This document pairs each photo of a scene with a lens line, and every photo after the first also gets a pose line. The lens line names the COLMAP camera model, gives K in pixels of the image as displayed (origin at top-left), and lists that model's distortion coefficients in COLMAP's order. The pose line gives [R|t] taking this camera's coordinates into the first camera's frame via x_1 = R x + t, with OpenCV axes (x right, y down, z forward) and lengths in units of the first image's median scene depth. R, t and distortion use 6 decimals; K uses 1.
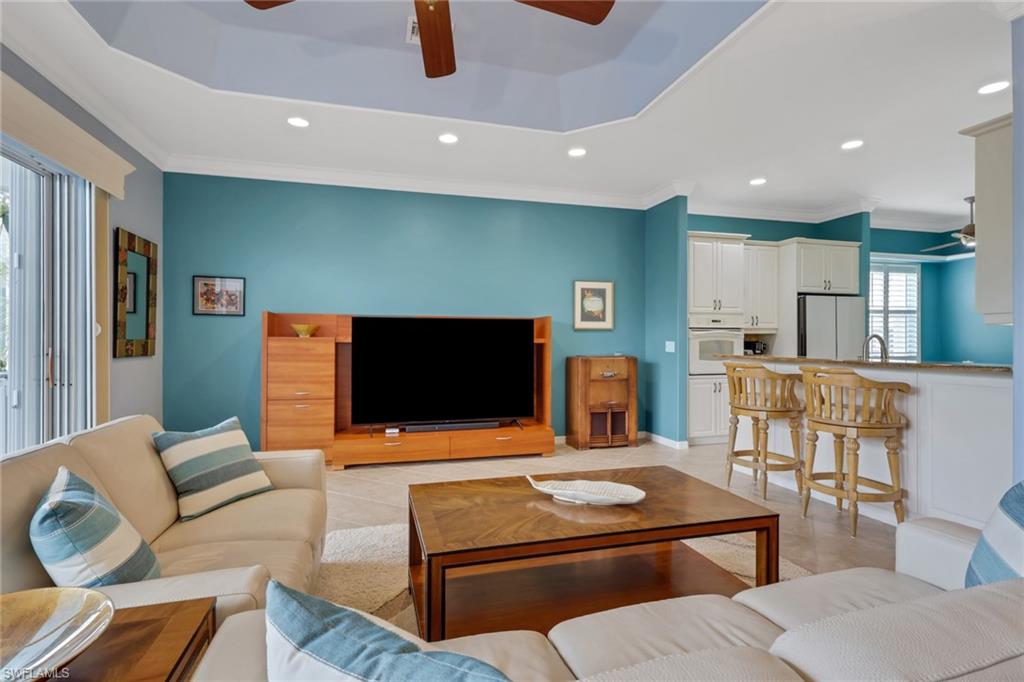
lens RADIAL K [[494.0, 0, 507.7], [0, 494.0, 338.8], [0, 0, 1]] dist [-0.001001, -0.000011]
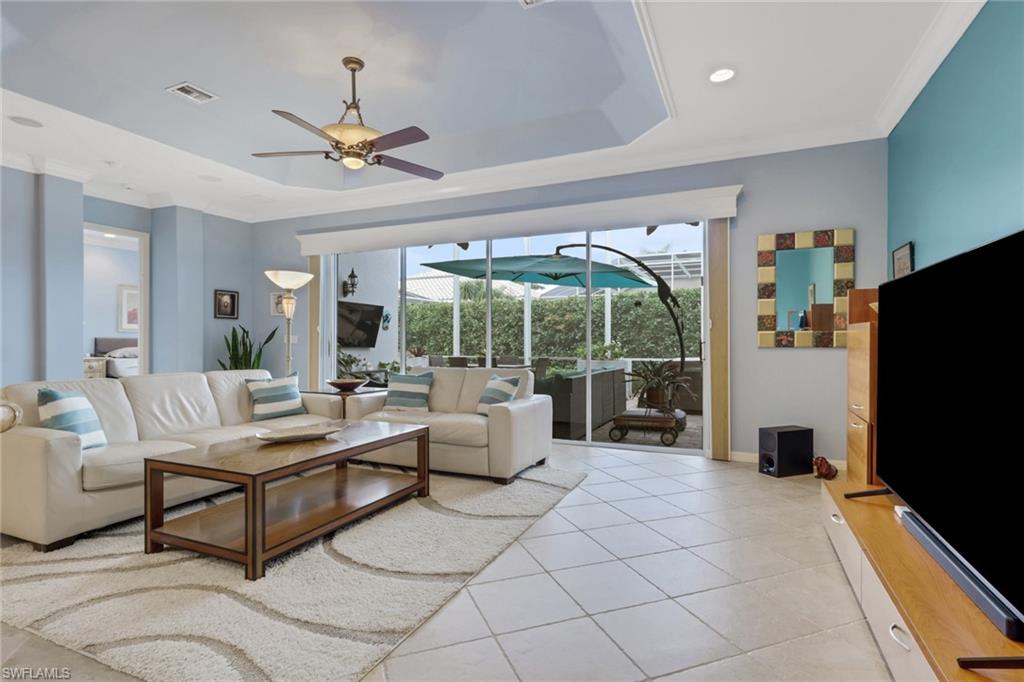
lens RADIAL K [[494.0, 0, 507.7], [0, 494.0, 338.8], [0, 0, 1]] dist [-0.001001, -0.000011]
pose [[-0.650167, -0.005621, -0.759770, 0.361638], [0.000617, 0.999968, -0.007926, 0.021017], [0.759791, -0.005622, -0.650143, 0.982290]]
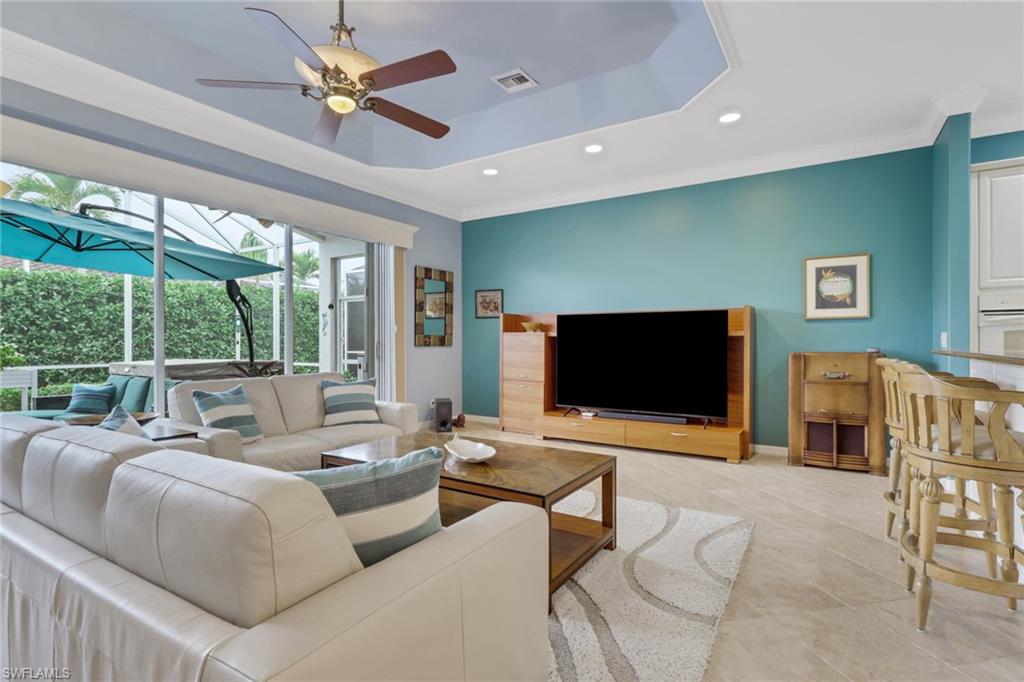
lens RADIAL K [[502.5, 0, 515.4], [0, 502.5, 340.0], [0, 0, 1]] dist [-0.001011, -0.000399]
pose [[0.668273, -0.003208, -0.743909, 0.494049], [0.003597, 0.999993, -0.001081, 0.016404], [0.743908, -0.001954, 0.668280, 0.103393]]
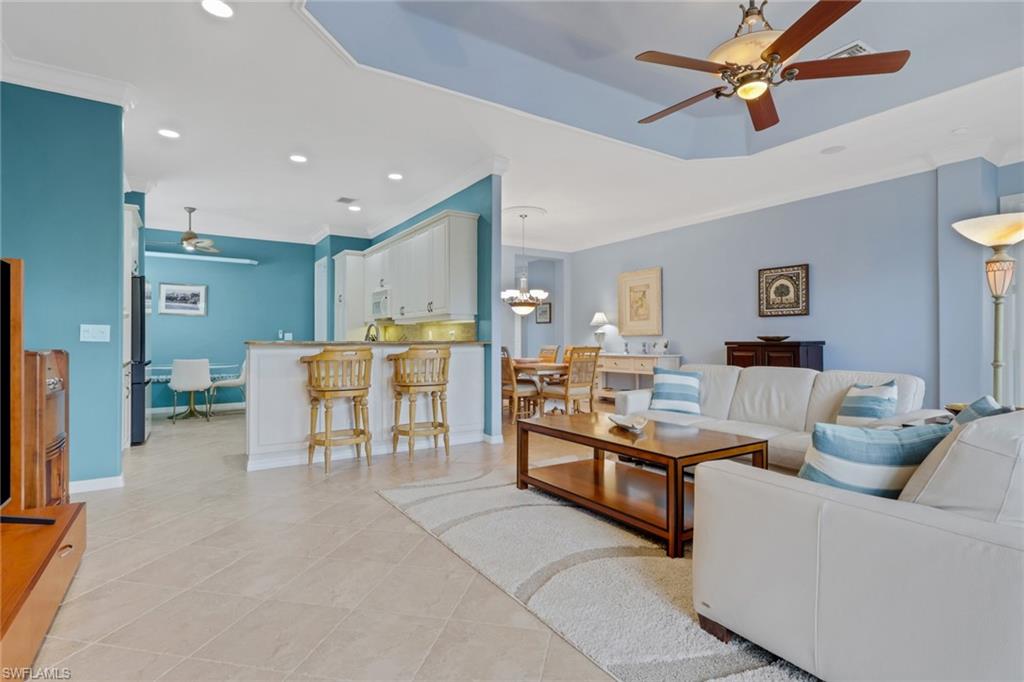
lens RADIAL K [[510.5, 0, 512.0], [0, 510.5, 341.0], [0, 0, 1]] dist [0.000796, 0.000019]
pose [[-0.297801, -0.003425, 0.954622, -0.491116], [-0.004248, 0.999988, 0.002263, 0.025788], [-0.954619, -0.003381, -0.297812, 0.744419]]
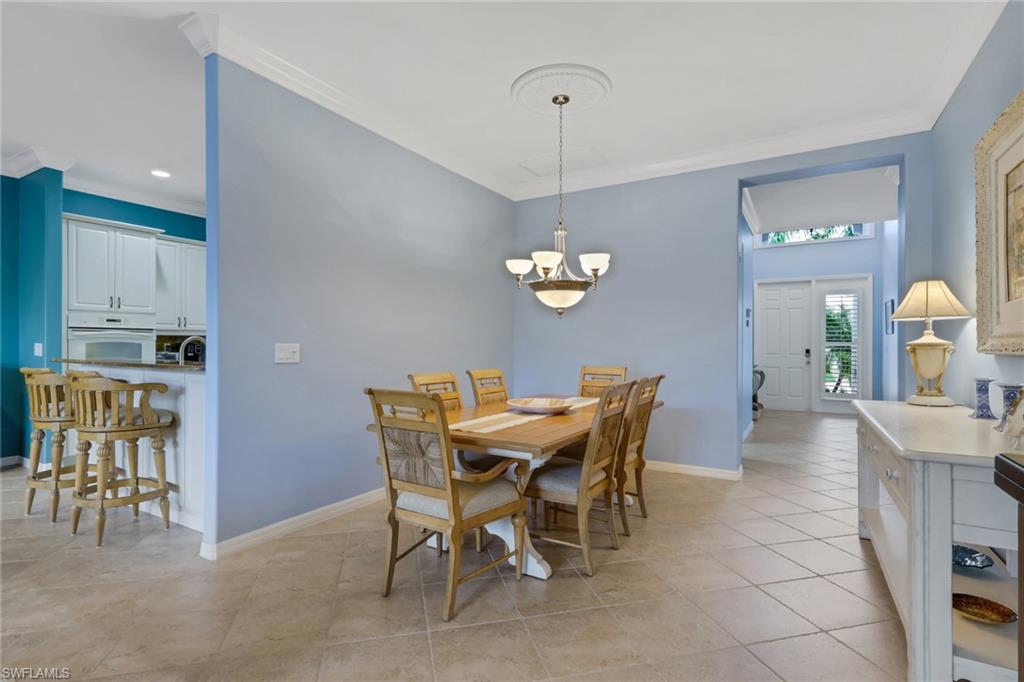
lens RADIAL K [[481.8, 0, 510.9], [0, 481.8, 342.4], [0, 0, 1]] dist [-0.001123, 0.000001]
pose [[0.720867, 0.002031, 0.693070, 0.376408], [-0.002985, 0.999996, 0.000174, 0.001582], [-0.693067, -0.002194, 0.720870, -0.133960]]
